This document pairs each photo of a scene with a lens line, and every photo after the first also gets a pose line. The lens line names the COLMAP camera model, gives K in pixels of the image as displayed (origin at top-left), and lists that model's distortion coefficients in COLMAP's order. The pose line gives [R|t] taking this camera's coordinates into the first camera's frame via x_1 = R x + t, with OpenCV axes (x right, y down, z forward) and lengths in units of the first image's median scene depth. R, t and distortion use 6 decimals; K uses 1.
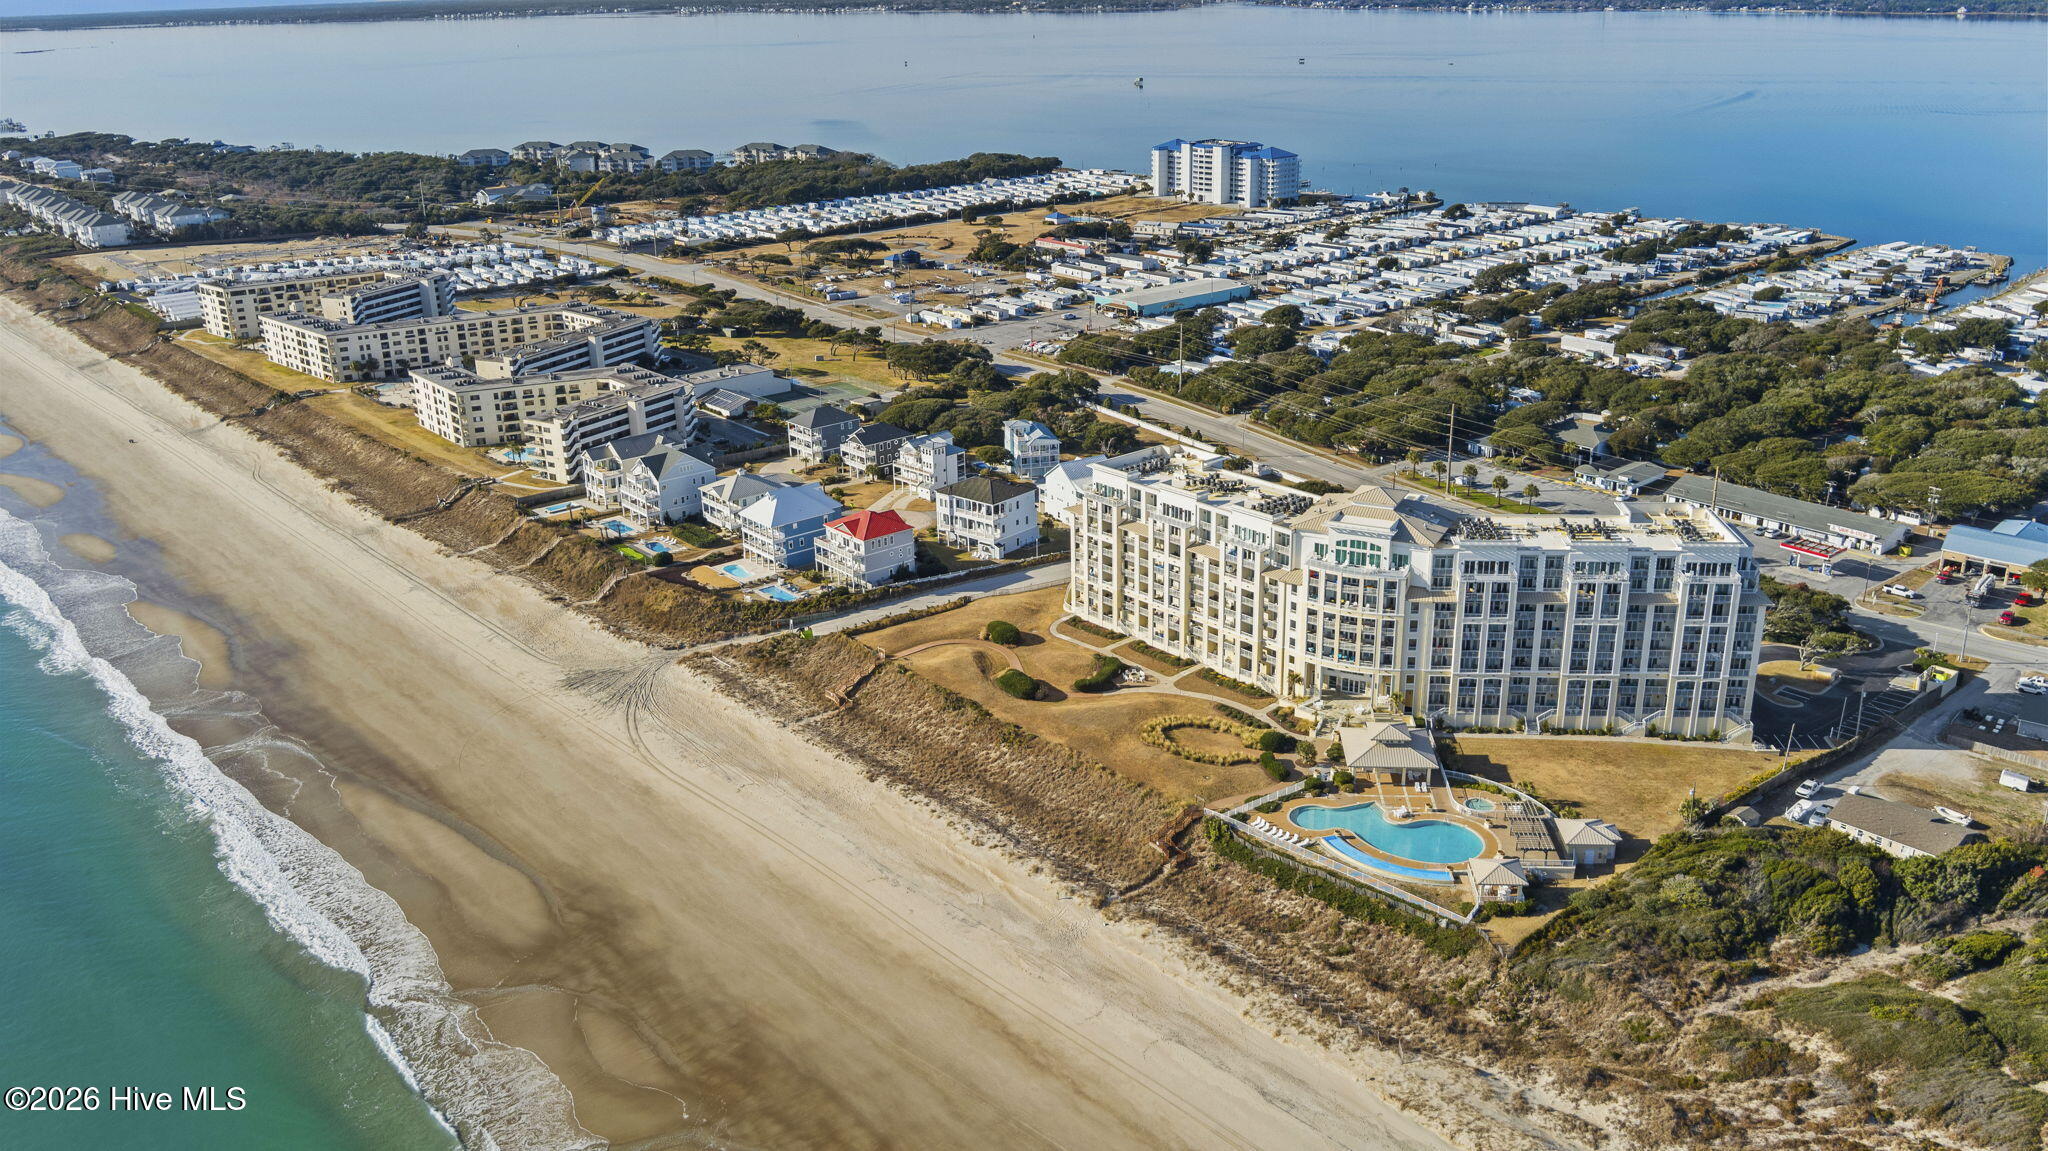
lens RADIAL K [[1713.1, 0, 1024.0], [0, 1713.1, 575.5], [0, 0, 1]] dist [-0.040281, 0.003718]
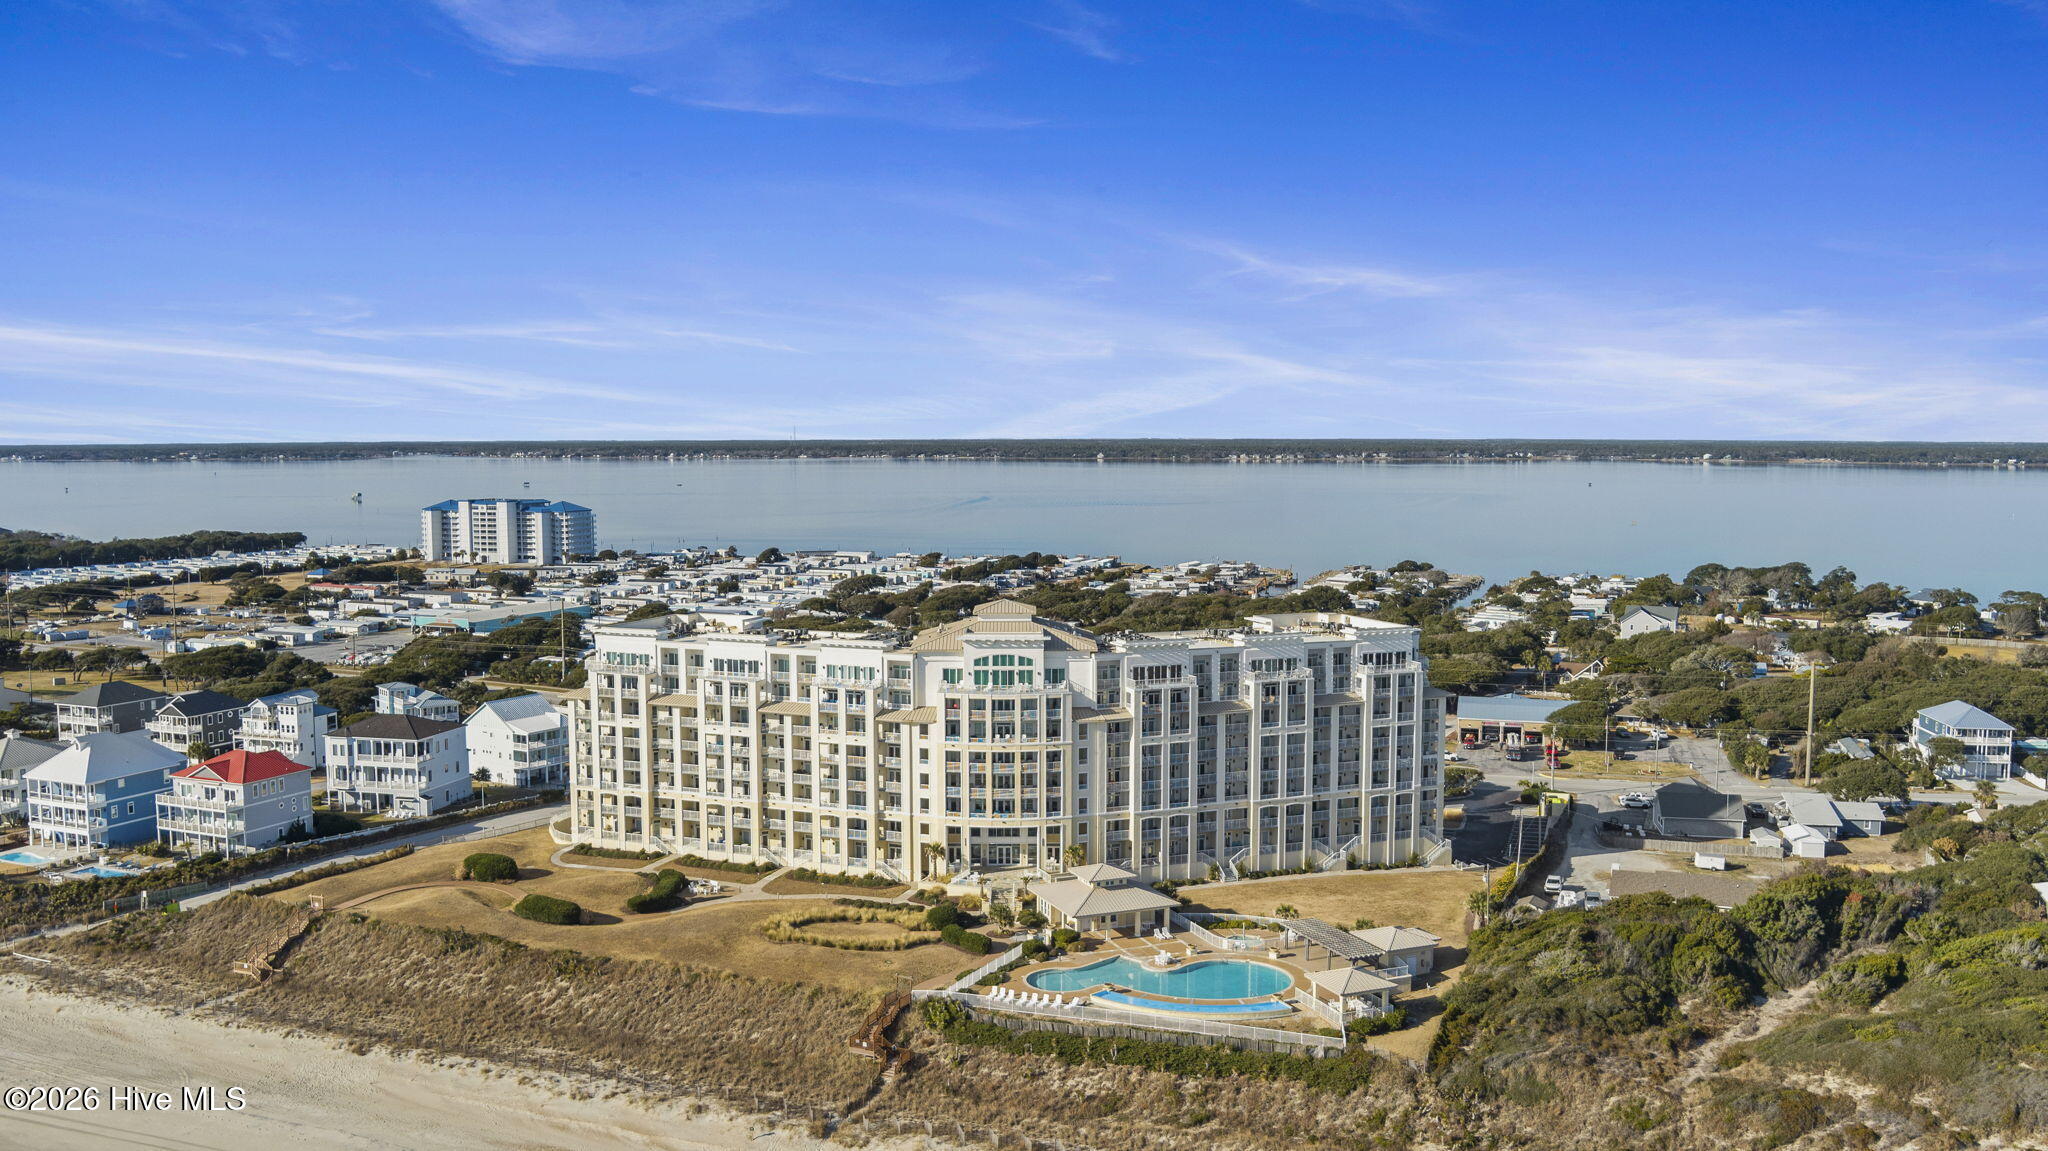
lens RADIAL K [[1713.1, 0, 1024.0], [0, 1713.1, 575.5], [0, 0, 1]] dist [-0.040281, 0.003718]
pose [[0.890429, -0.015600, 0.454855, -0.151427], [0.141336, 0.959478, -0.243774, 0.136235], [-0.432621, 0.281351, 0.856552, 0.308854]]
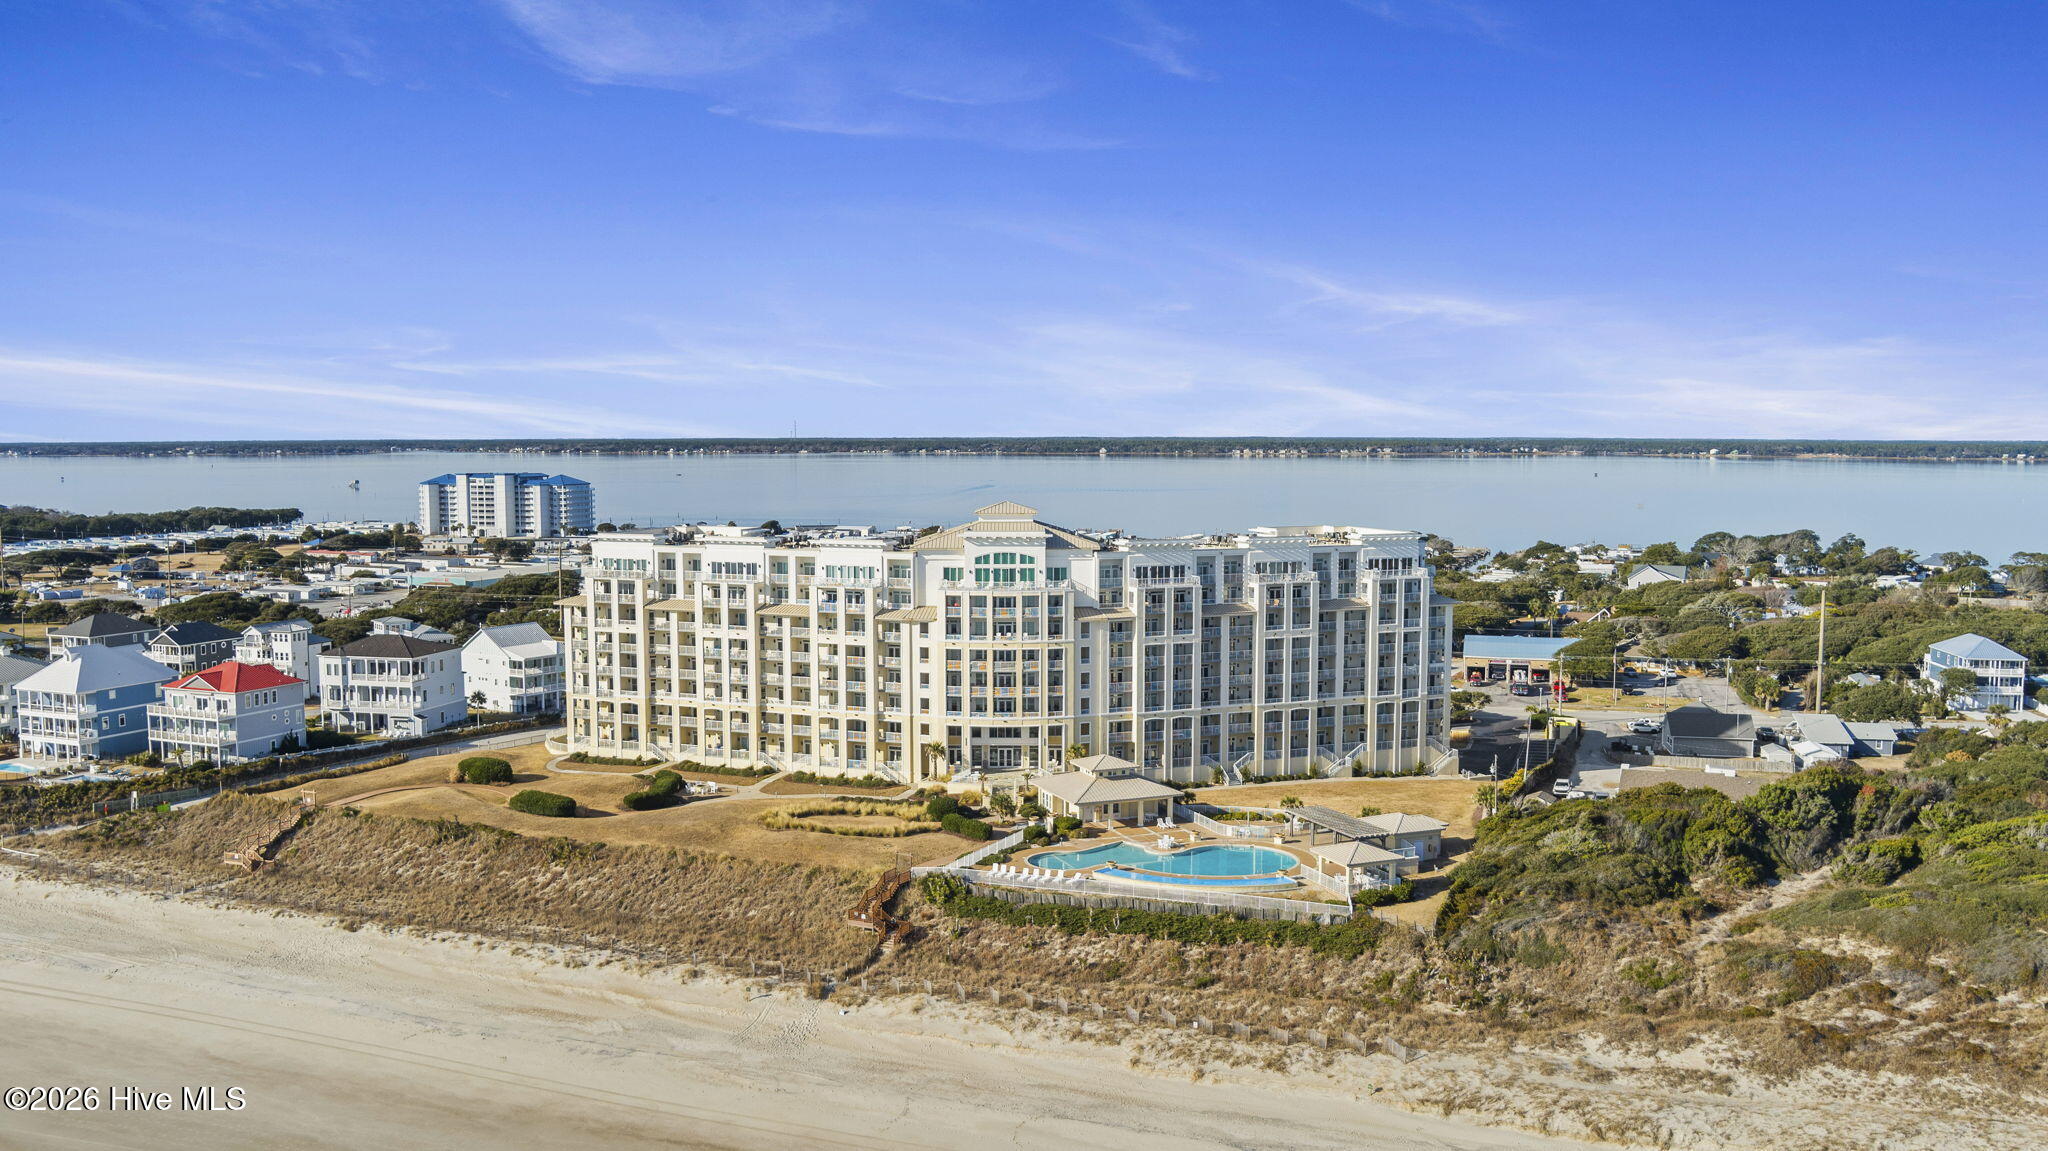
lens RADIAL K [[1724.0, 0, 1024.0], [0, 1724.0, 575.5], [0, 0, 1]] dist [-0.037796, -0.004493]
pose [[0.890971, -0.014244, 0.453837, -0.149950], [0.141384, 0.958522, -0.247480, 0.182349], [-0.431487, 0.284662, 0.856029, 0.326235]]
